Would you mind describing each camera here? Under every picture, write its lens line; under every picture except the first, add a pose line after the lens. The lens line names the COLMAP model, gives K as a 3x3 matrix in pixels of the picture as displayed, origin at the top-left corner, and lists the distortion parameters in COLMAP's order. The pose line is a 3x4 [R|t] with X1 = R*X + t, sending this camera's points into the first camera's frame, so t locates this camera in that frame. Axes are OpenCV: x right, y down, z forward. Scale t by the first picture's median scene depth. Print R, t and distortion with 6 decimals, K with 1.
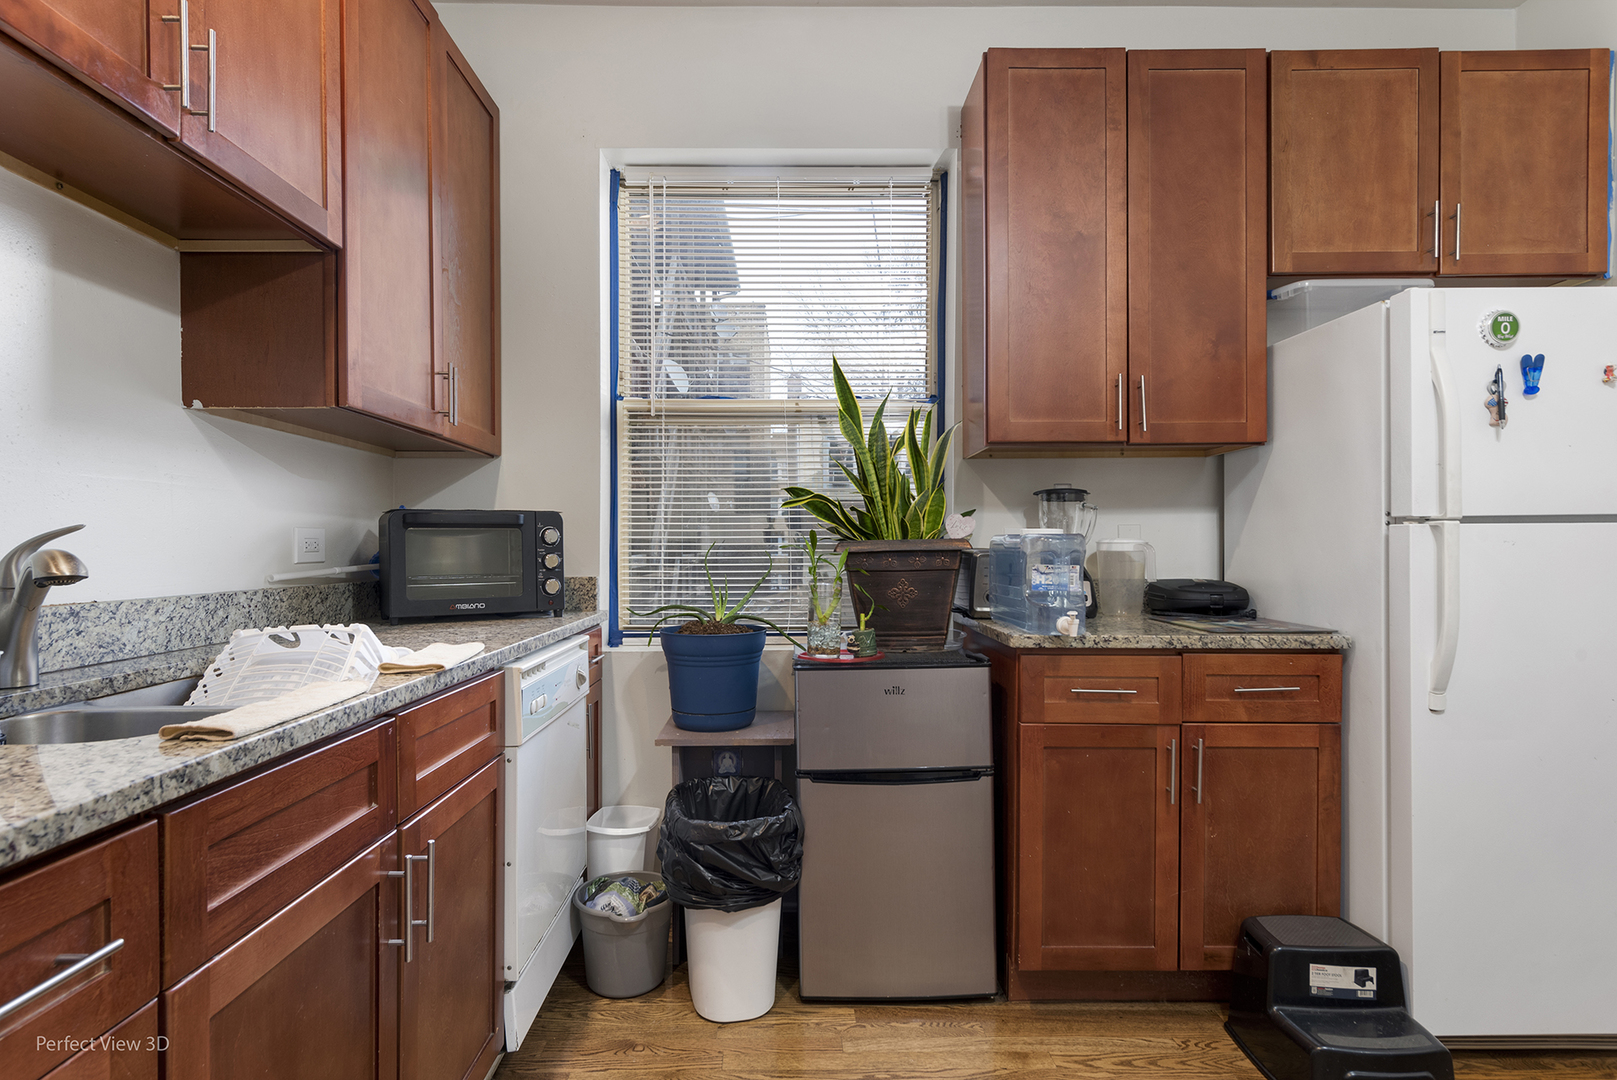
lens RADIAL K [[854.7, 0, 798.7], [0, 854.7, 545.0], [0, 0, 1]] dist [0.043918, -0.022205]
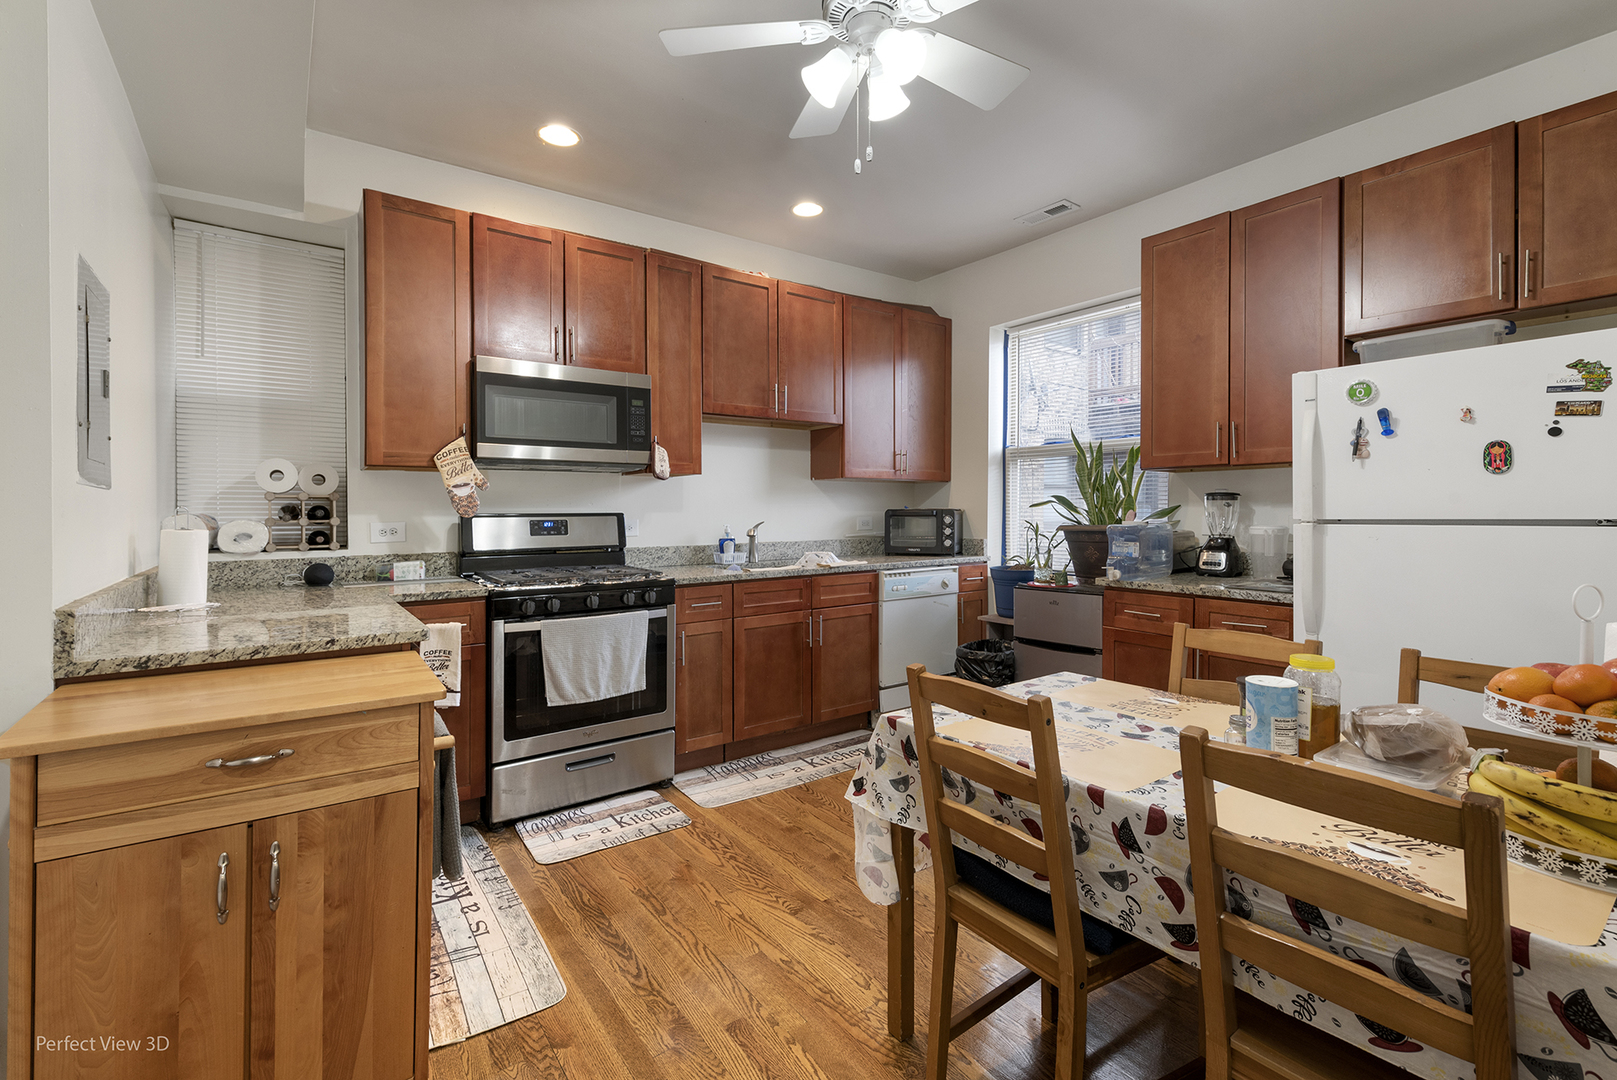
lens RADIAL K [[717.6, 0, 790.1], [0, 717.6, 512.4], [0, 0, 1]] dist [-0.000483, -0.000051]
pose [[0.569413, 0.004569, -0.822039, 1.250056], [0.006006, 0.999935, 0.009718, -0.063262], [0.822030, -0.010471, 0.569348, -0.482308]]
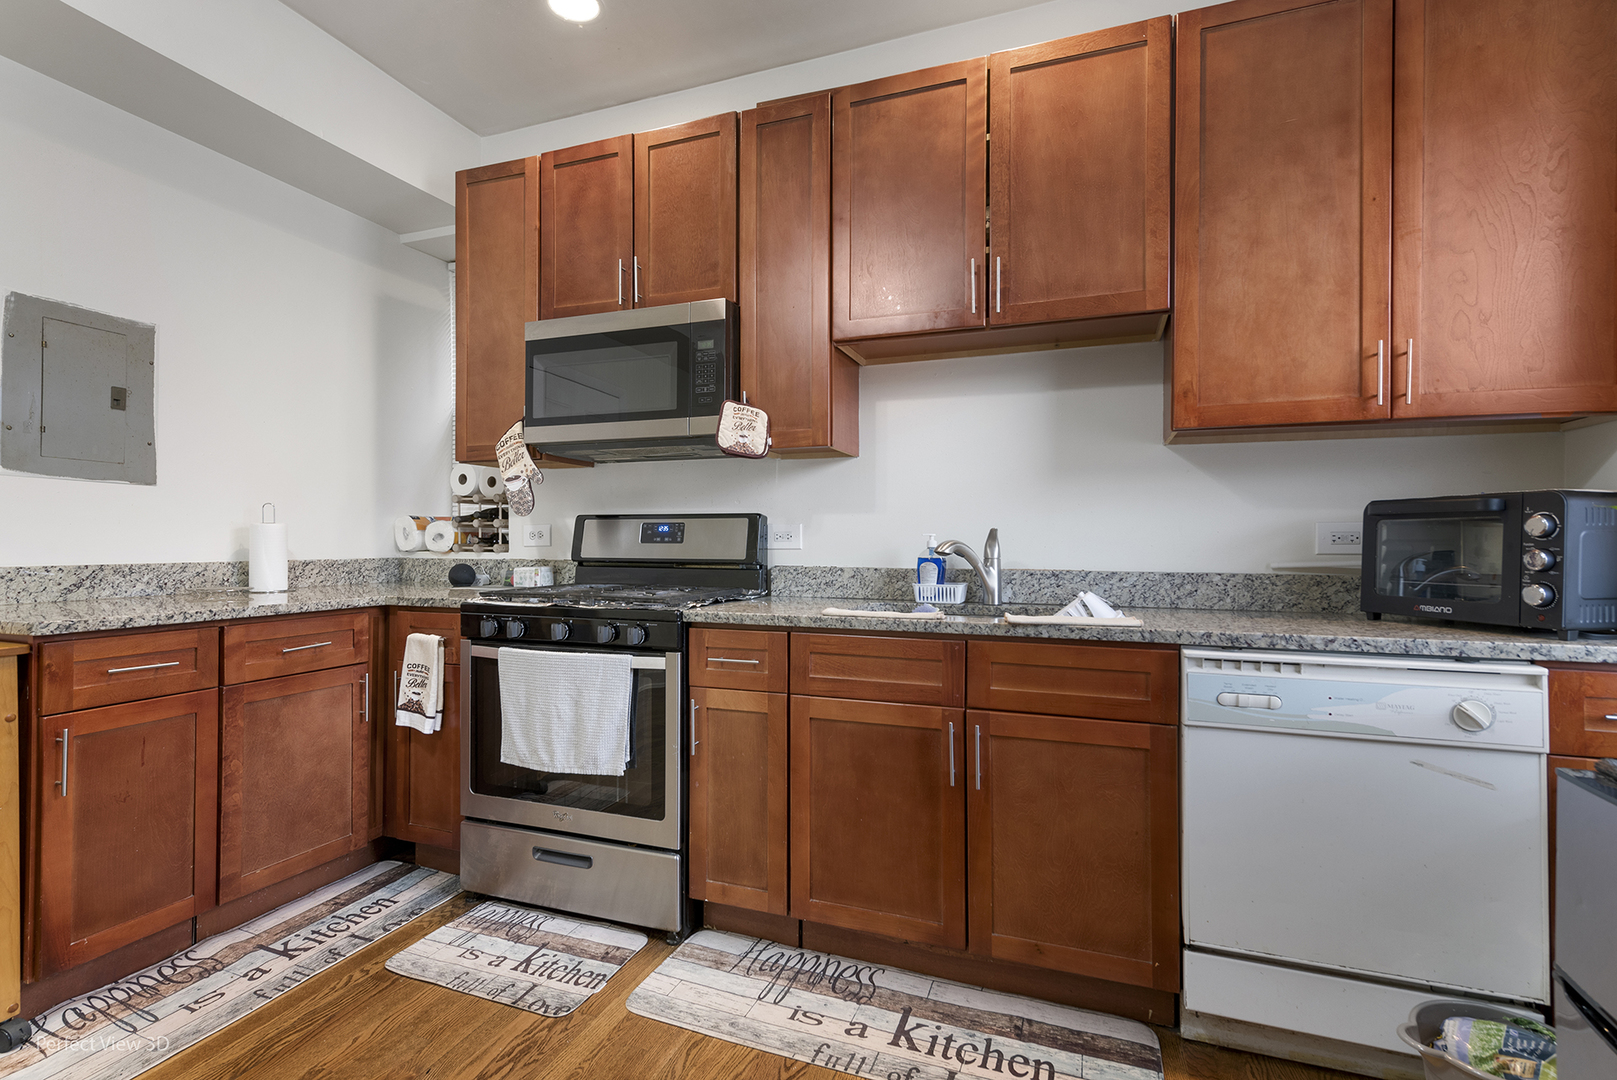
lens RADIAL K [[780.3, 0, 772.8], [0, 780.3, 533.1], [0, 0, 1]] dist [0.016182, -0.000544]
pose [[-0.380501, -0.007333, -0.924751, 0.713430], [0.000057, 0.999968, -0.007953, 0.001864], [0.924780, -0.003079, -0.380489, 0.823524]]
